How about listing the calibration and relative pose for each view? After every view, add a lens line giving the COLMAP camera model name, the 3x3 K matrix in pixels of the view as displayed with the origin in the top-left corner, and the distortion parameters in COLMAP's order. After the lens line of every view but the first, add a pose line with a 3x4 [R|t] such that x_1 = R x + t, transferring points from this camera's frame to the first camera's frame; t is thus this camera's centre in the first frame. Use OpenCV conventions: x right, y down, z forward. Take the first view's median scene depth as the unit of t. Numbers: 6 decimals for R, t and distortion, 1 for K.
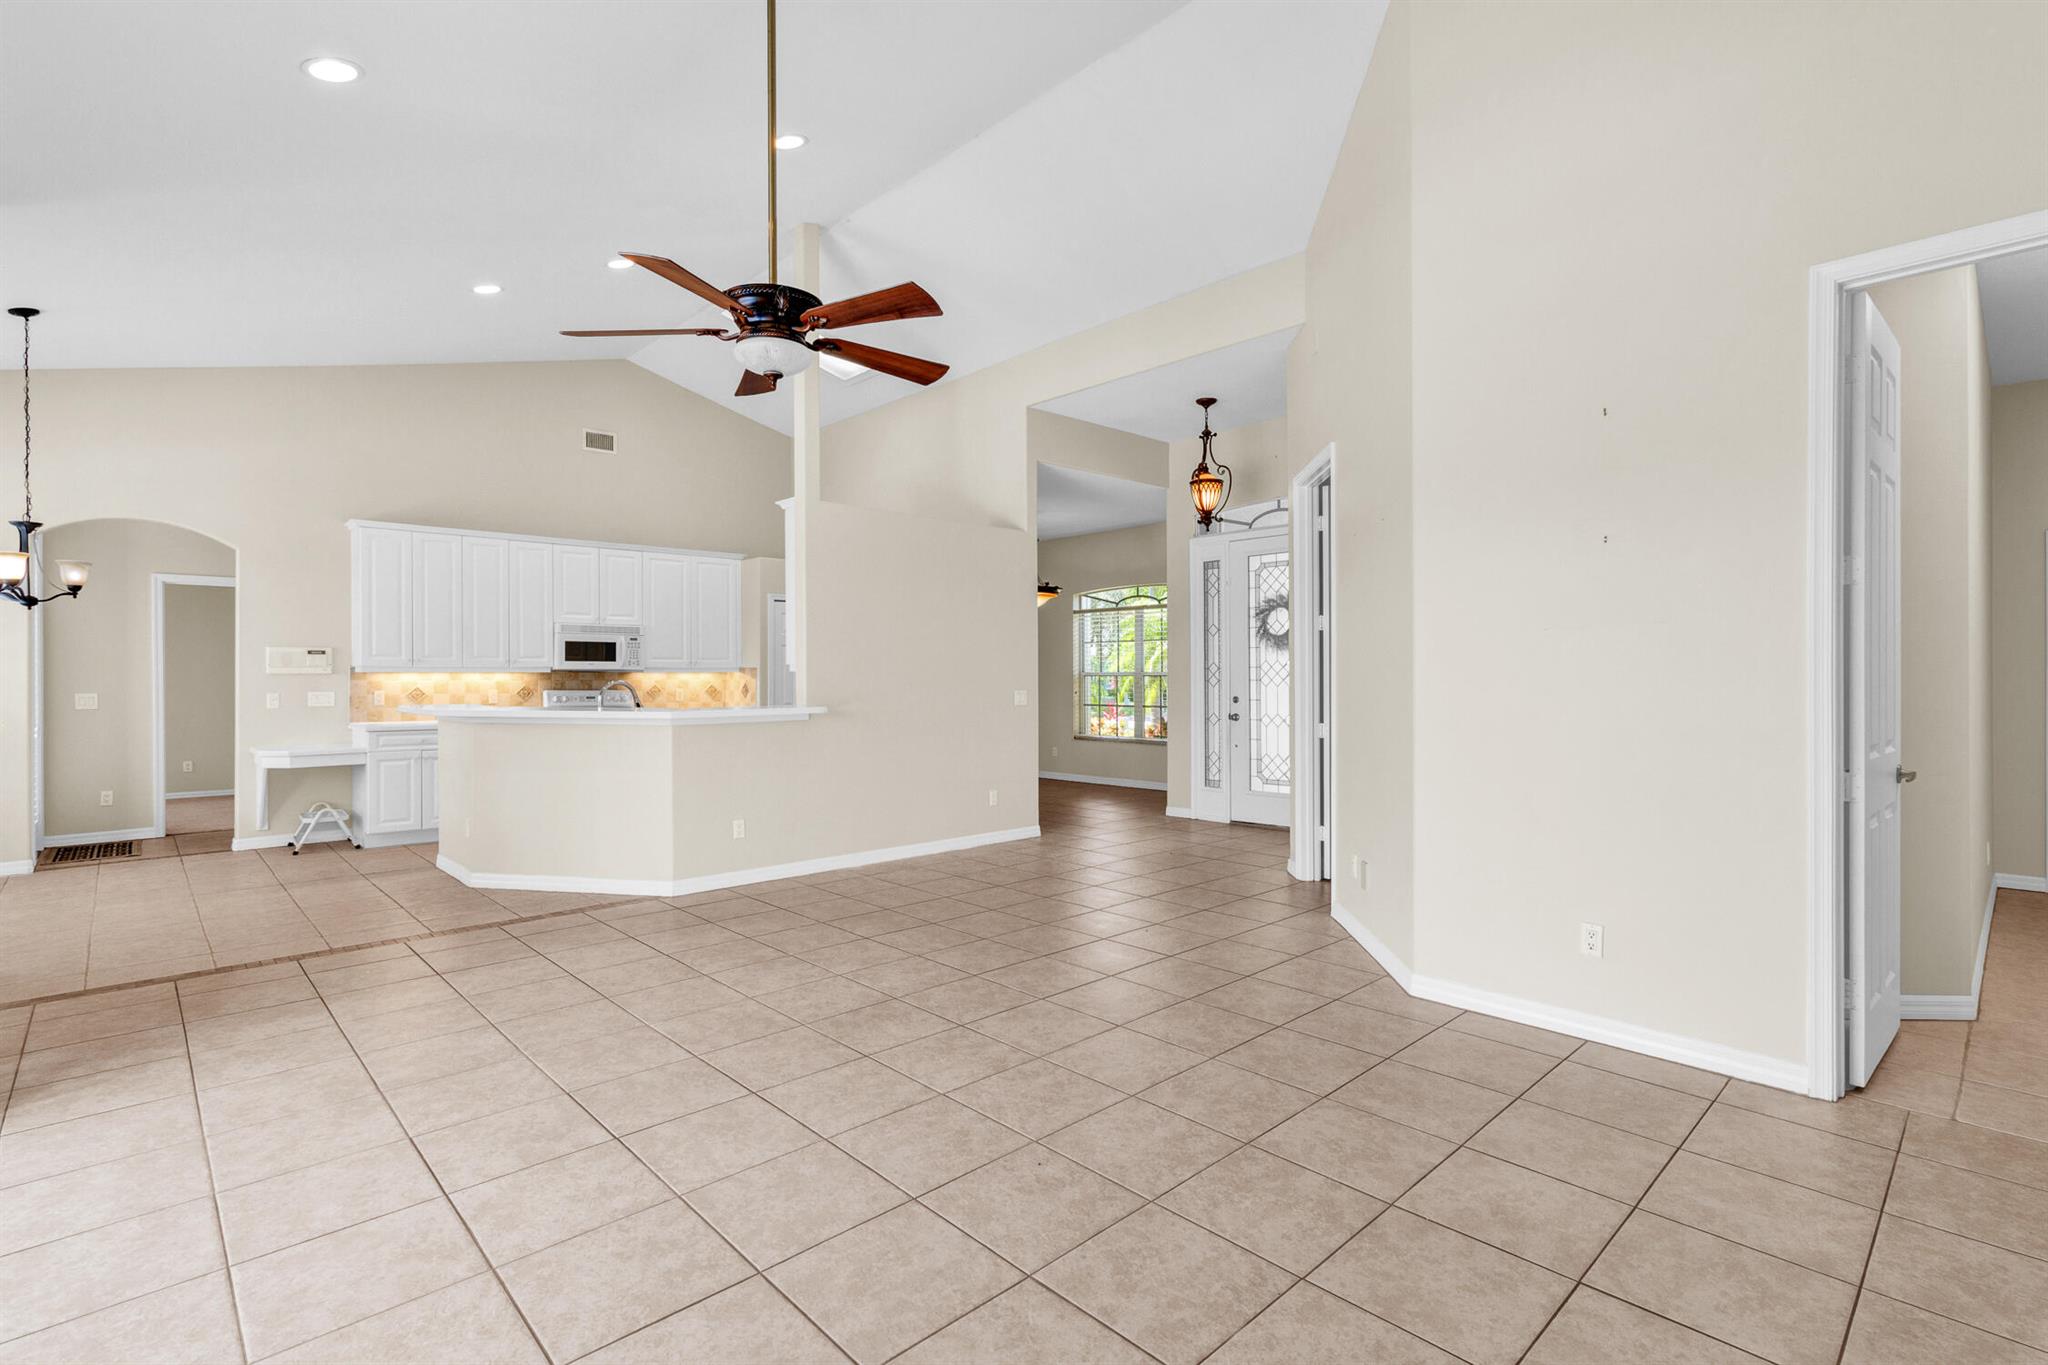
lens RADIAL K [[948.2, 0, 1035.7], [0, 948.2, 665.5], [0, 0, 1]] dist [0.000412, -0.000121]
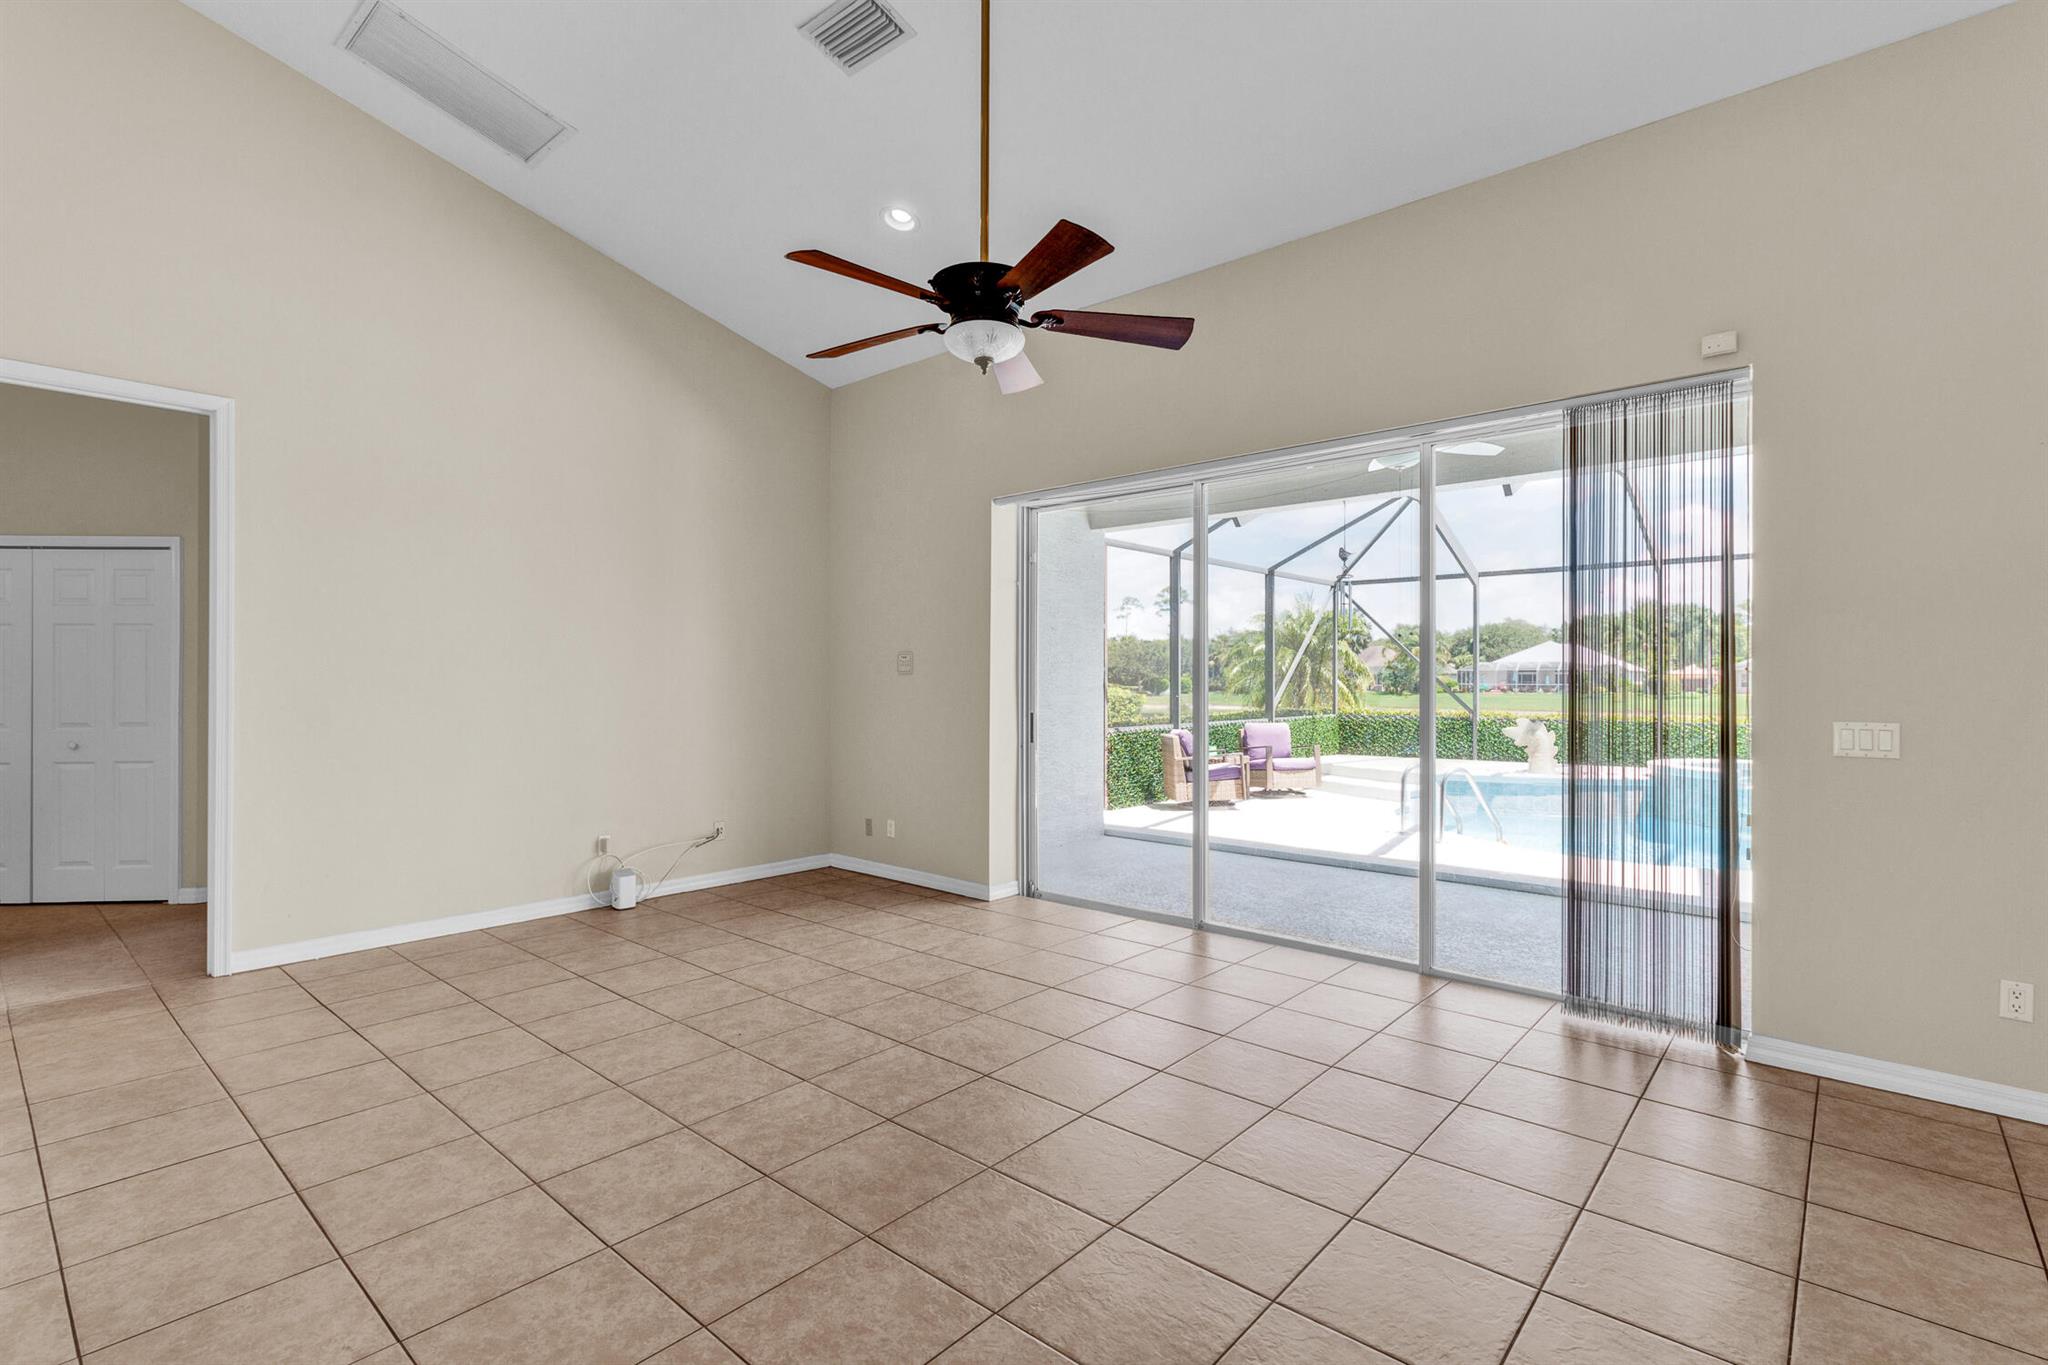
lens RADIAL K [[945.4, 0, 1035.1], [0, 945.4, 676.4], [0, 0, 1]] dist [0.000780, 0.000241]
pose [[-0.995890, 0.000800, -0.090573, -0.202942], [0.002238, 0.999873, -0.015783, 0.015968], [0.090549, -0.015920, -0.995765, 1.630883]]
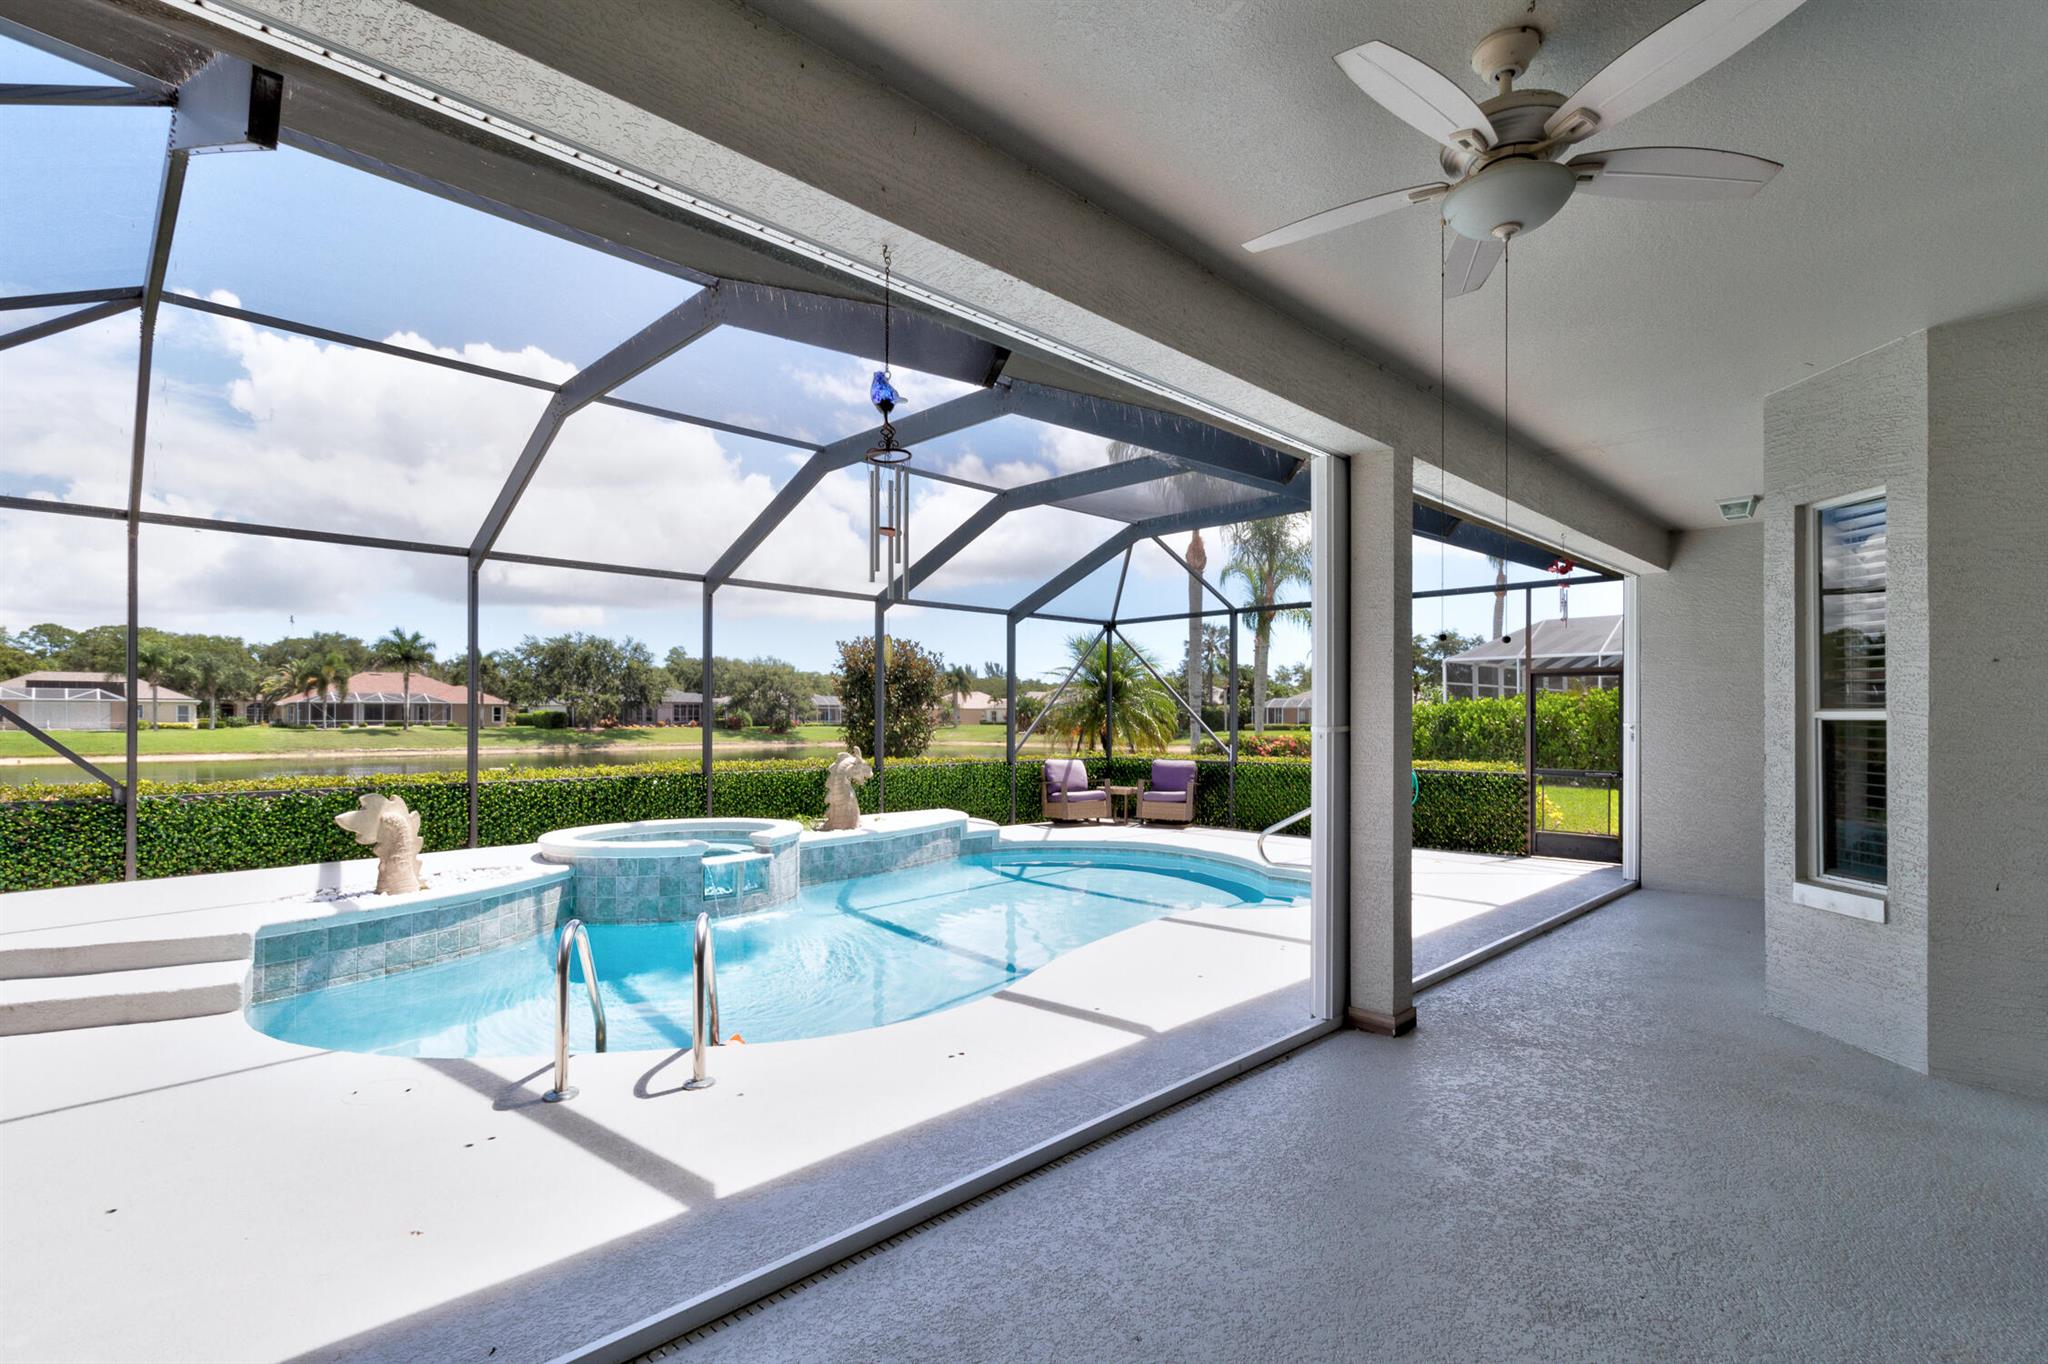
lens RADIAL K [[967.8, 0, 1034.3], [0, 967.8, 711.6], [0, 0, 1]] dist [0.001945, -0.000479]
pose [[0.018599, -0.003594, -0.999821, -0.291522], [0.007877, 0.999963, -0.003448, -0.025143], [0.999796, -0.007811, 0.018626, -0.141961]]
